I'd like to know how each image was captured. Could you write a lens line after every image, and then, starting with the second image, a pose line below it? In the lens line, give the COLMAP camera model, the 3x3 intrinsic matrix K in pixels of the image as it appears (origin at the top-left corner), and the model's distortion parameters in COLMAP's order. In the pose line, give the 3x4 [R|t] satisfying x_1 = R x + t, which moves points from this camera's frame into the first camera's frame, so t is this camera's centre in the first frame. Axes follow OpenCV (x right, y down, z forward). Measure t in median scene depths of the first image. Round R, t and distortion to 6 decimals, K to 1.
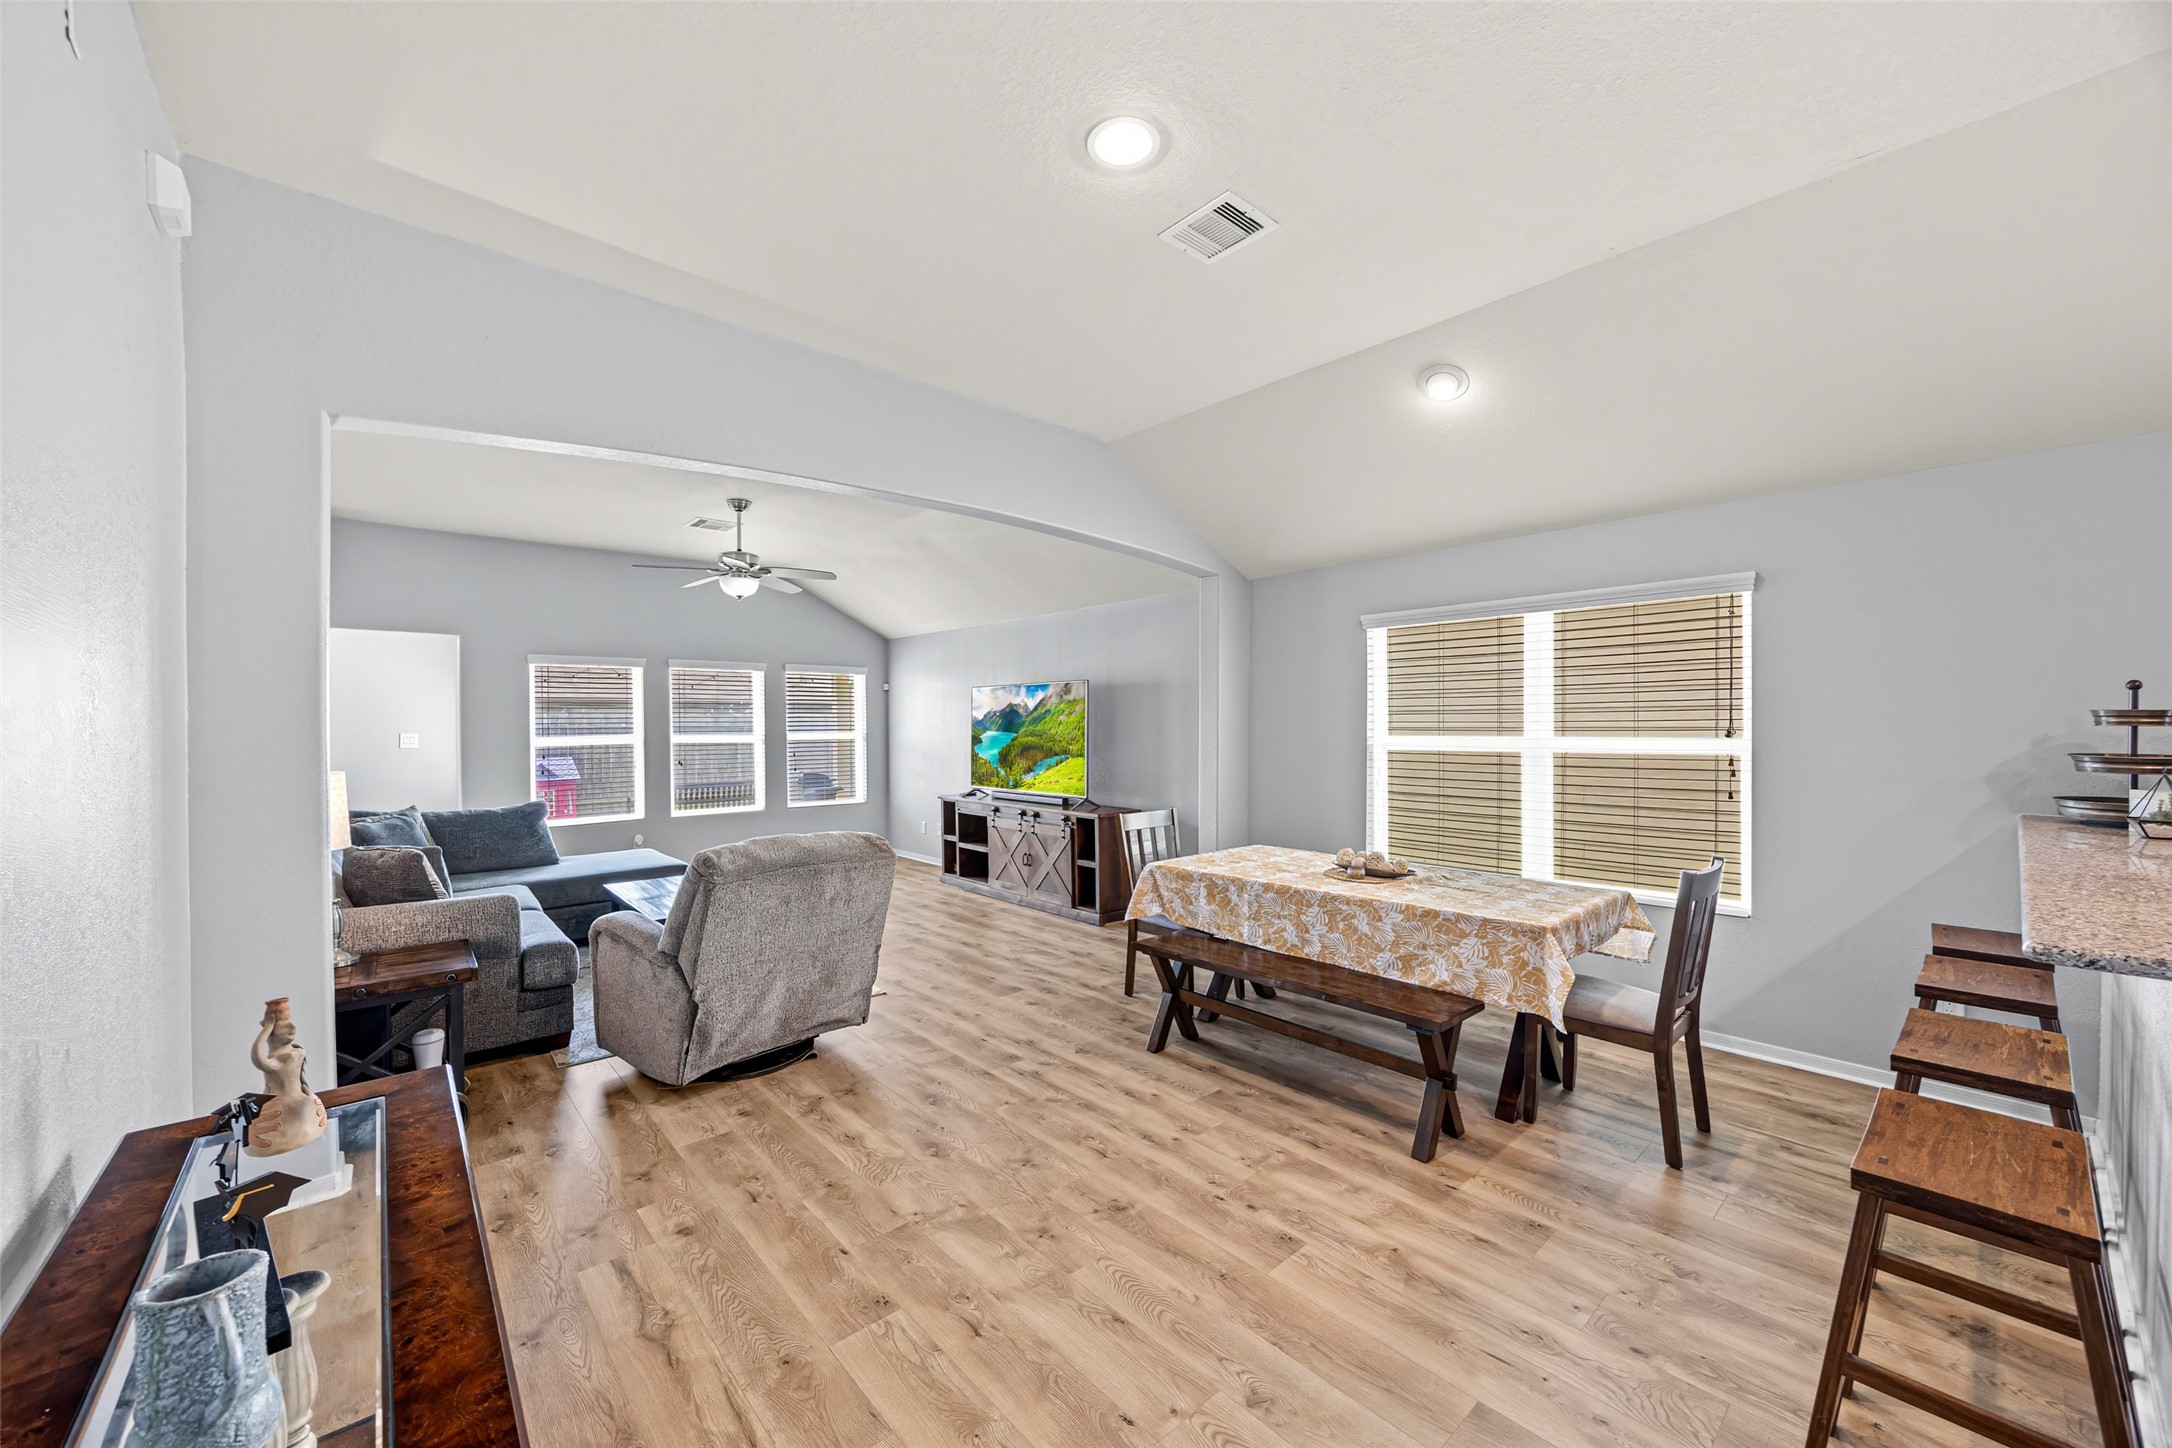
lens RADIAL K [[826.8, 0, 1082.1], [0, 826.8, 740.5], [0, 0, 1]] dist [-0.003782, 0.000300]
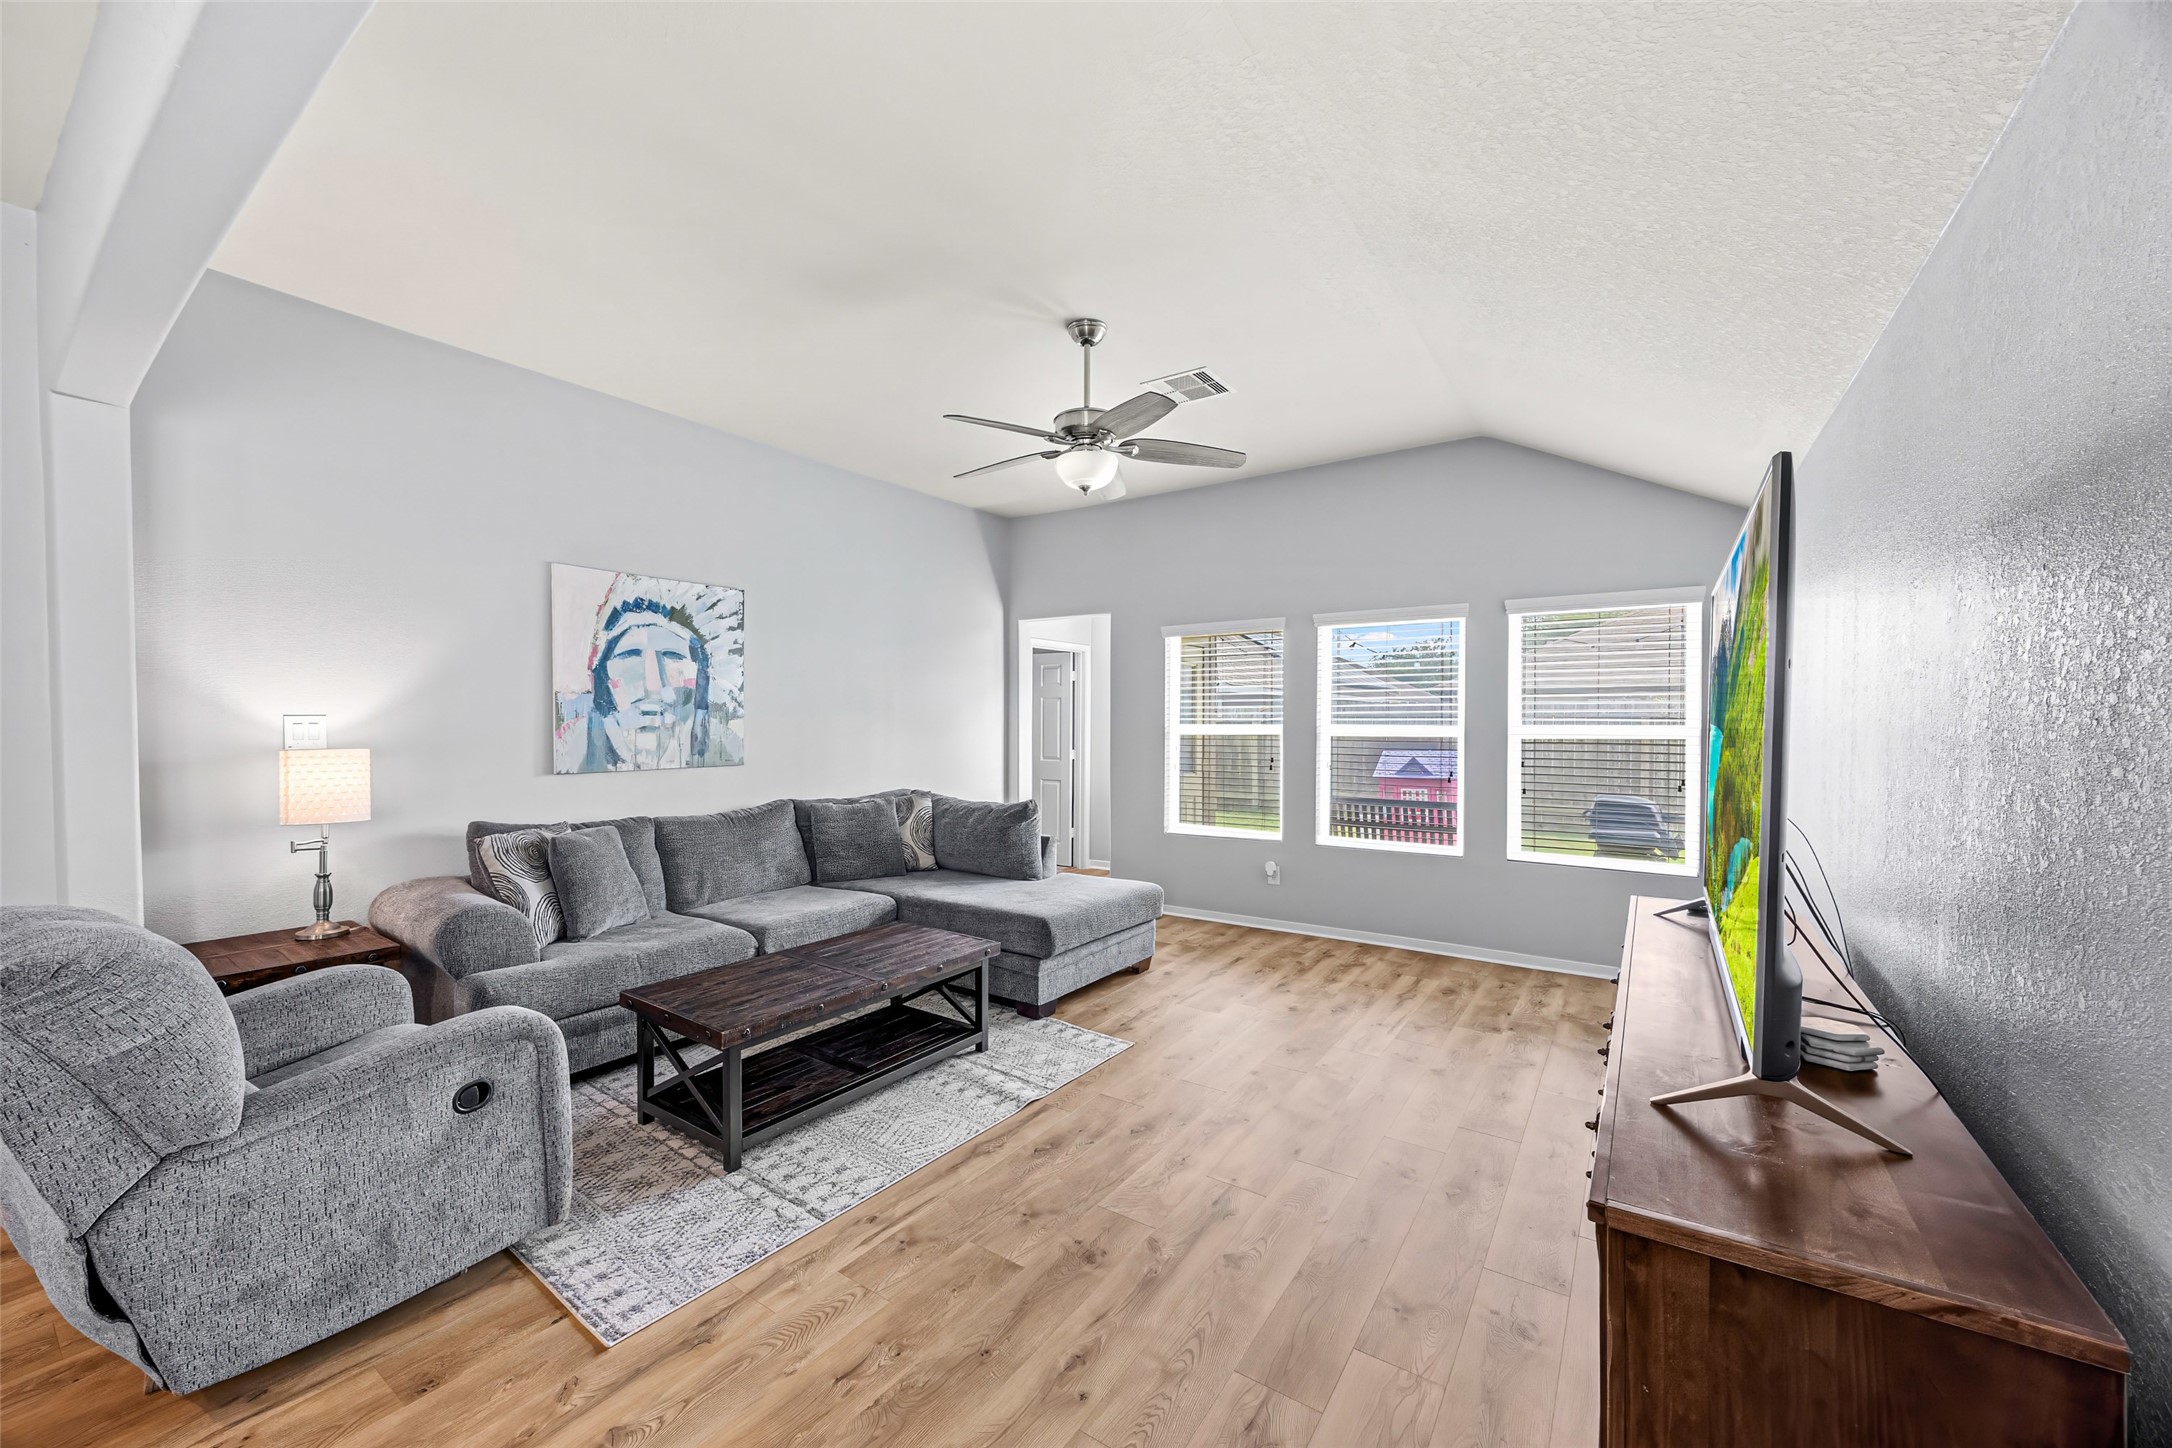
lens RADIAL K [[826.8, 0, 1085.3], [0, 826.8, 719.6], [0, 0, 1]] dist [-0.003782, 0.000300]
pose [[0.237900, 0.004951, -0.971277, 0.248651], [-0.020352, 0.999793, 0.000112, -0.012230], [0.971076, 0.019741, 0.237951, 1.314254]]
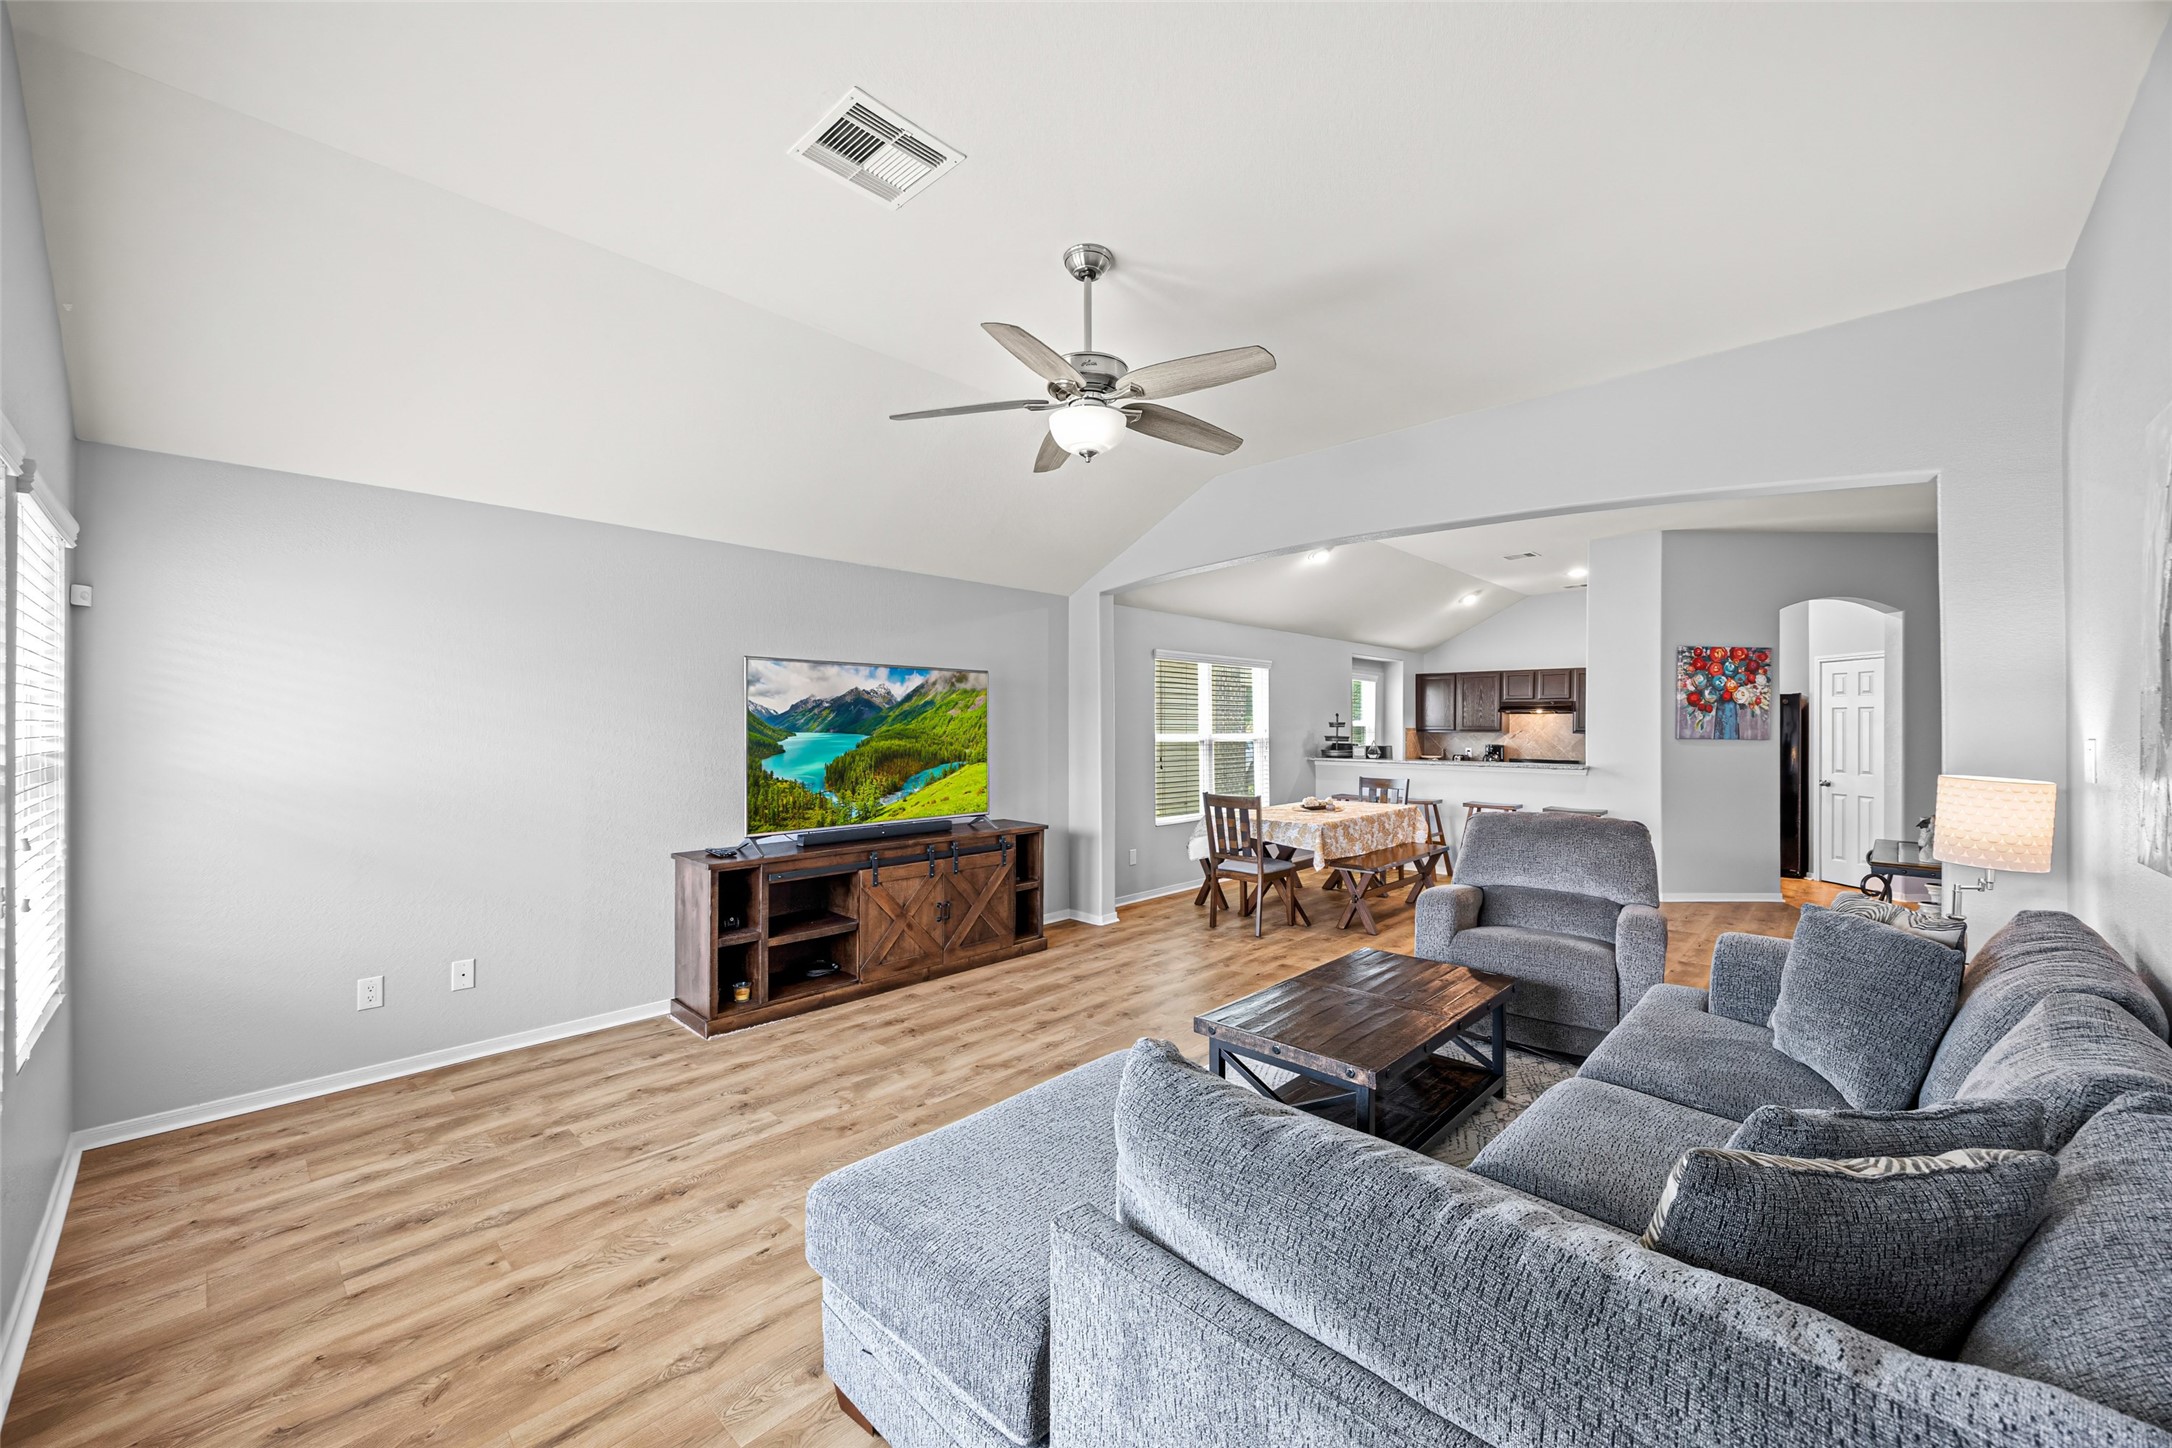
lens RADIAL K [[826.8, 0, 1085.6], [0, 826.8, 728.4], [0, 0, 1]] dist [-0.003782, 0.000300]
pose [[-0.090925, 0.000374, 0.995858, -1.349021], [0.015555, 0.999878, 0.001045, -0.022004], [-0.995736, 0.015585, -0.090920, 1.599039]]
